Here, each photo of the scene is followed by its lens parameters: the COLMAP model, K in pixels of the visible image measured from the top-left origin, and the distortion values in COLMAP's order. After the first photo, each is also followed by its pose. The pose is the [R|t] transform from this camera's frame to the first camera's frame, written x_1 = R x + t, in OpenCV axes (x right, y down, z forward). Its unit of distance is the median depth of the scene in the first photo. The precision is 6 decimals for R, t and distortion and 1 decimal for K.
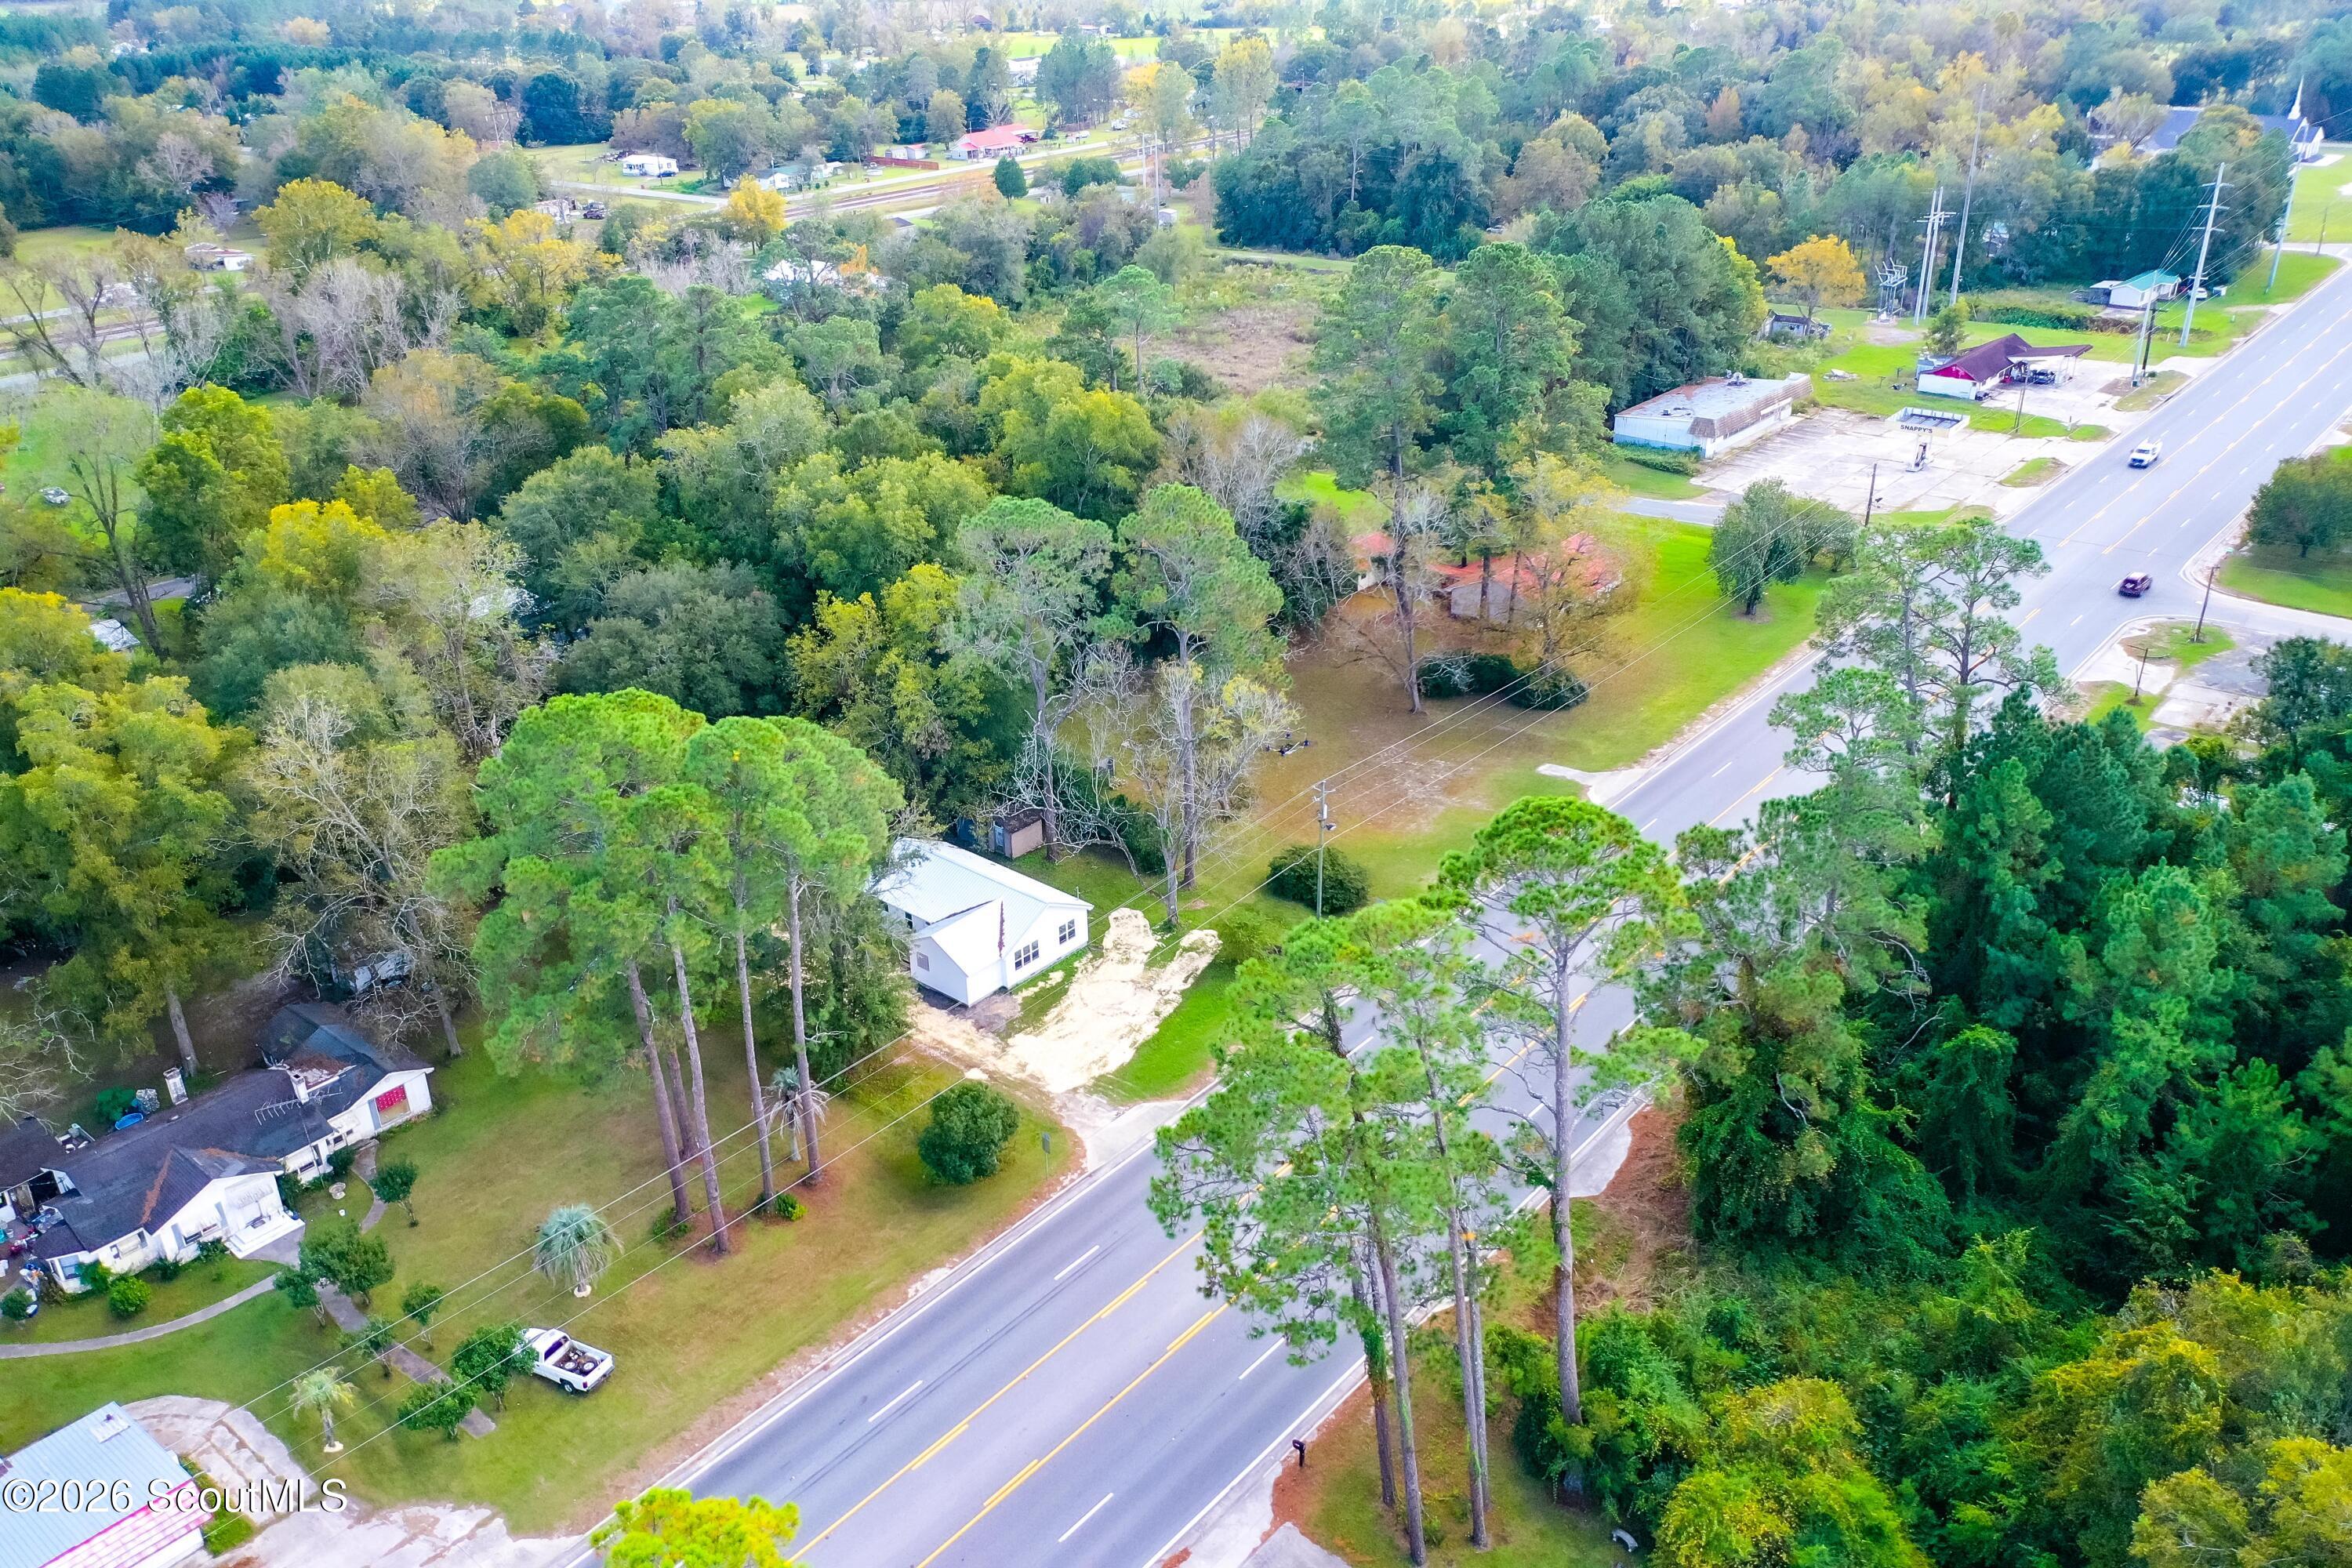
lens RADIAL K [[1885.6, 0, 1176.0], [0, 1885.6, 784.0], [0, 0, 1]] dist [0.008941, 0.003278]
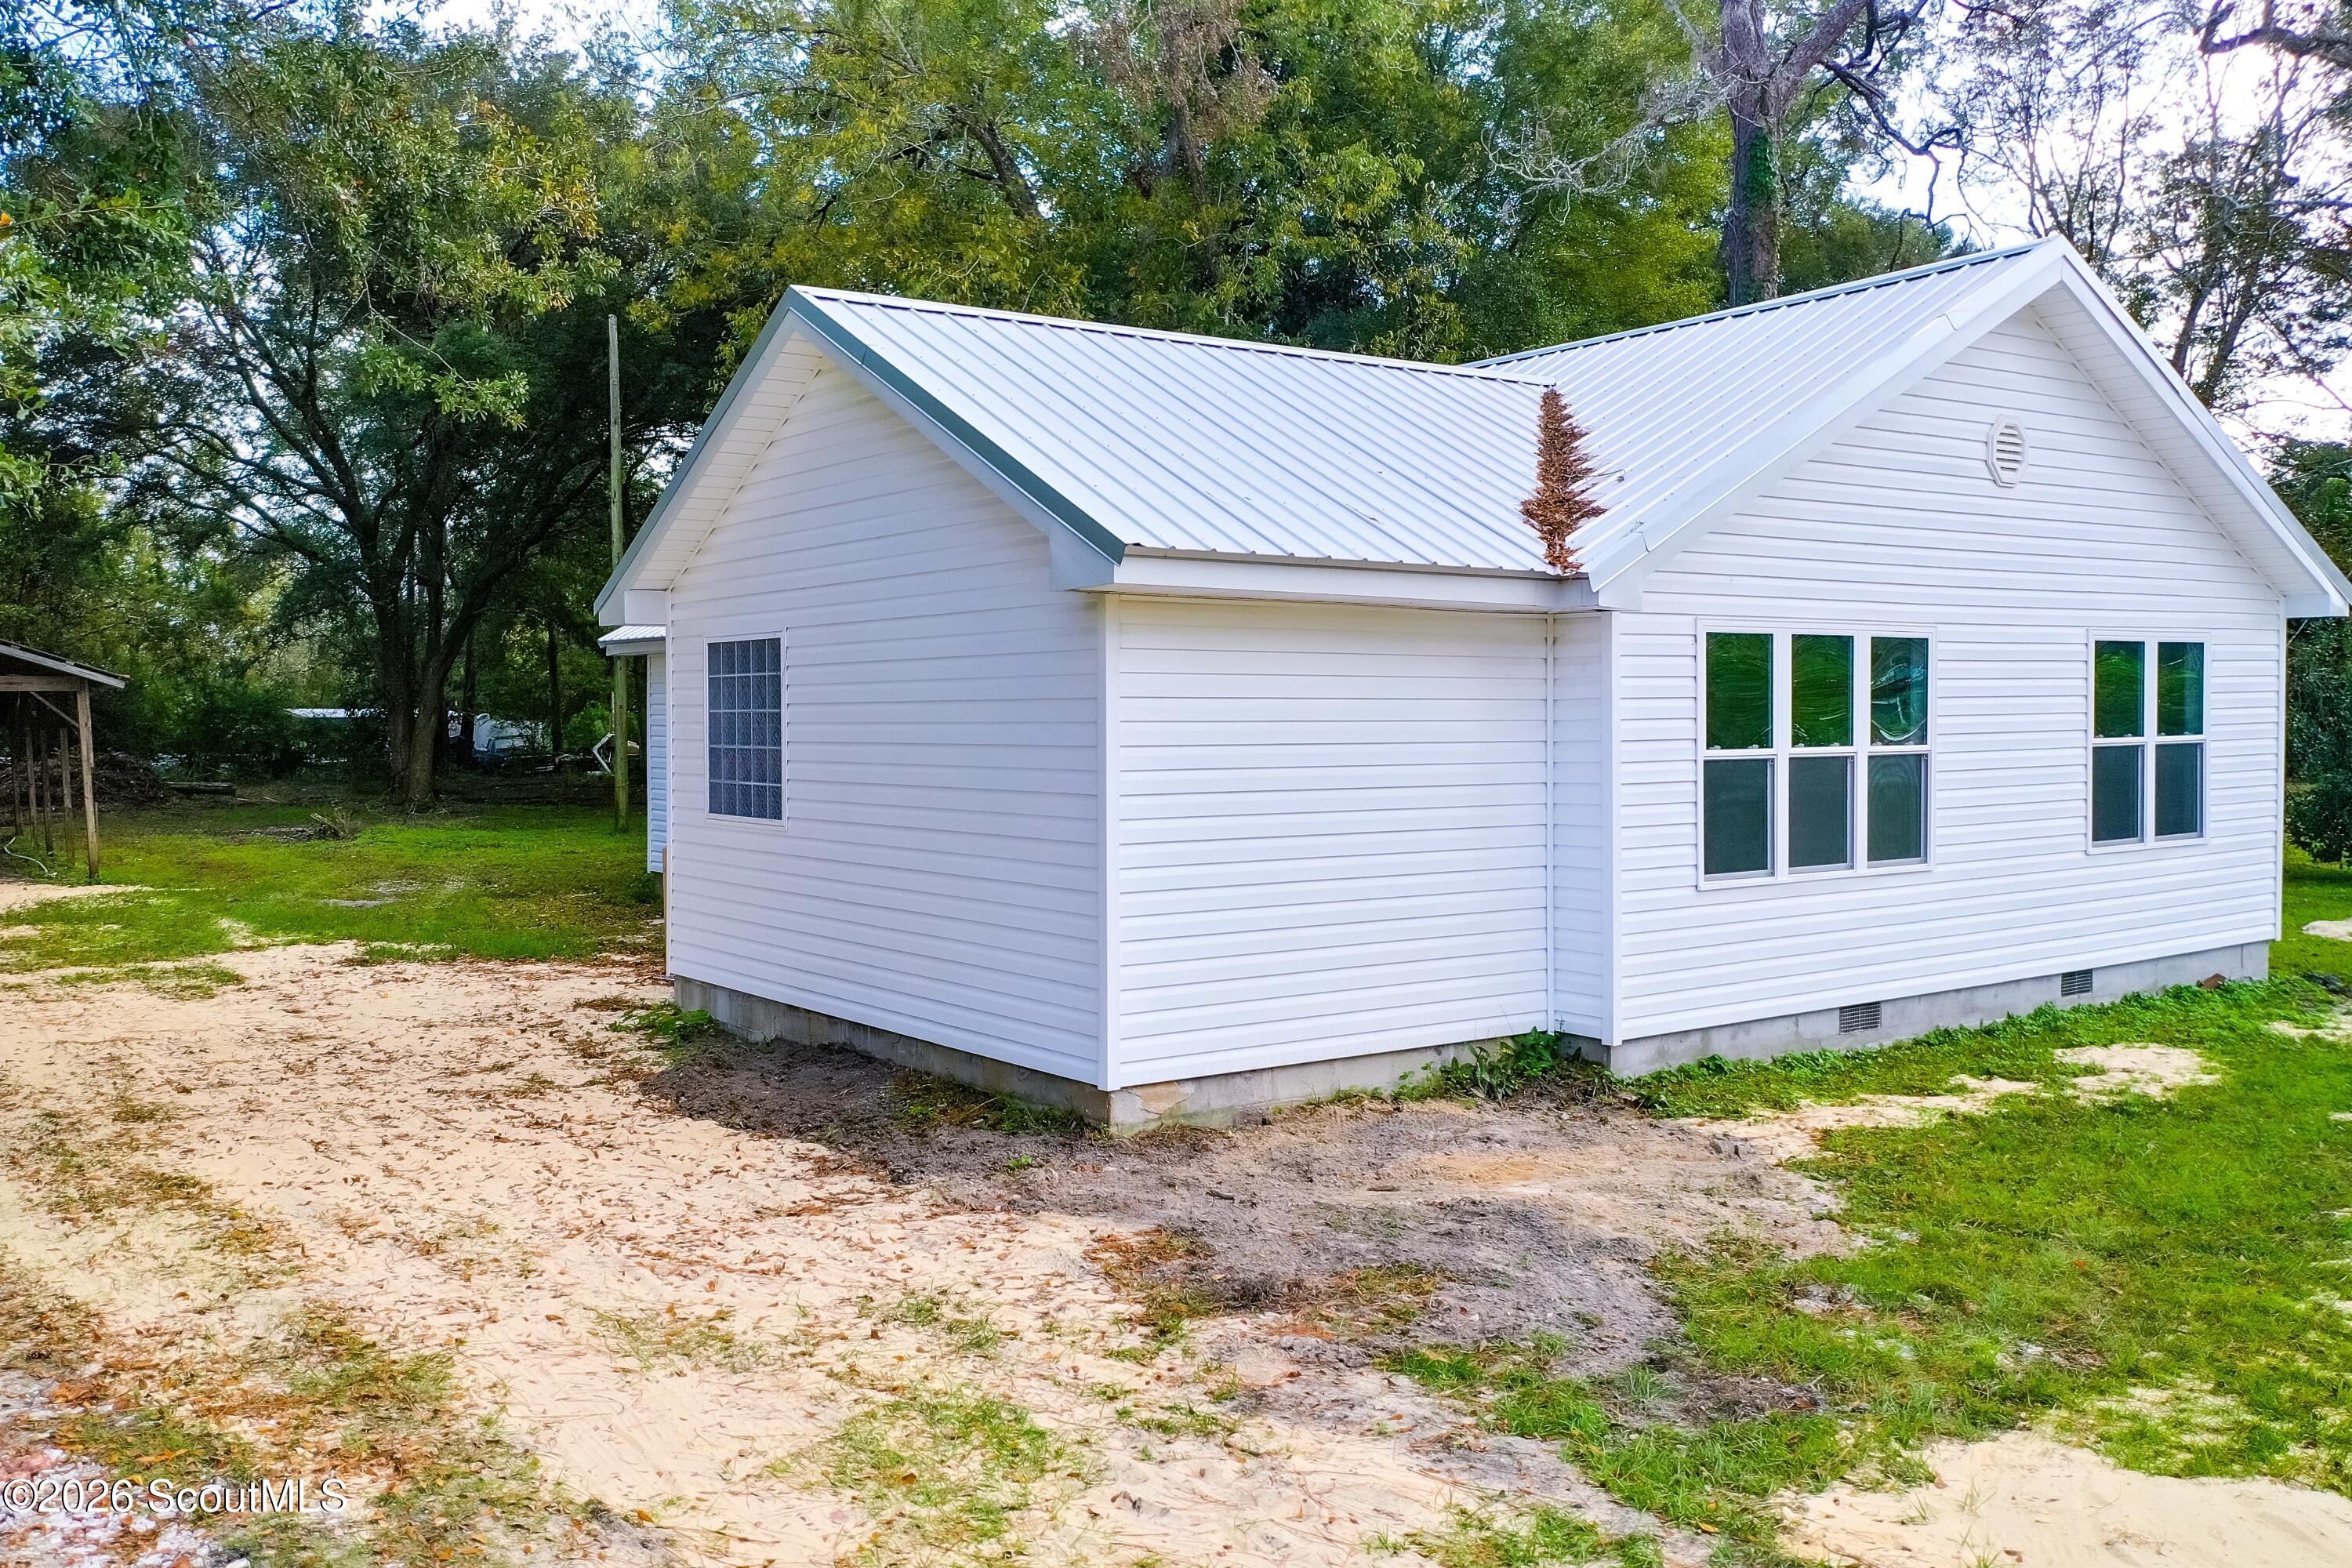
lens RADIAL K [[1885.6, 0, 1176.0], [0, 1885.6, 784.0], [0, 0, 1]] dist [0.008941, 0.003278]
pose [[0.959954, 0.030296, -0.278516, -0.084034], [-0.134997, 0.921132, -0.365091, 0.132078], [0.245489, 0.388070, 0.888334, 0.908252]]
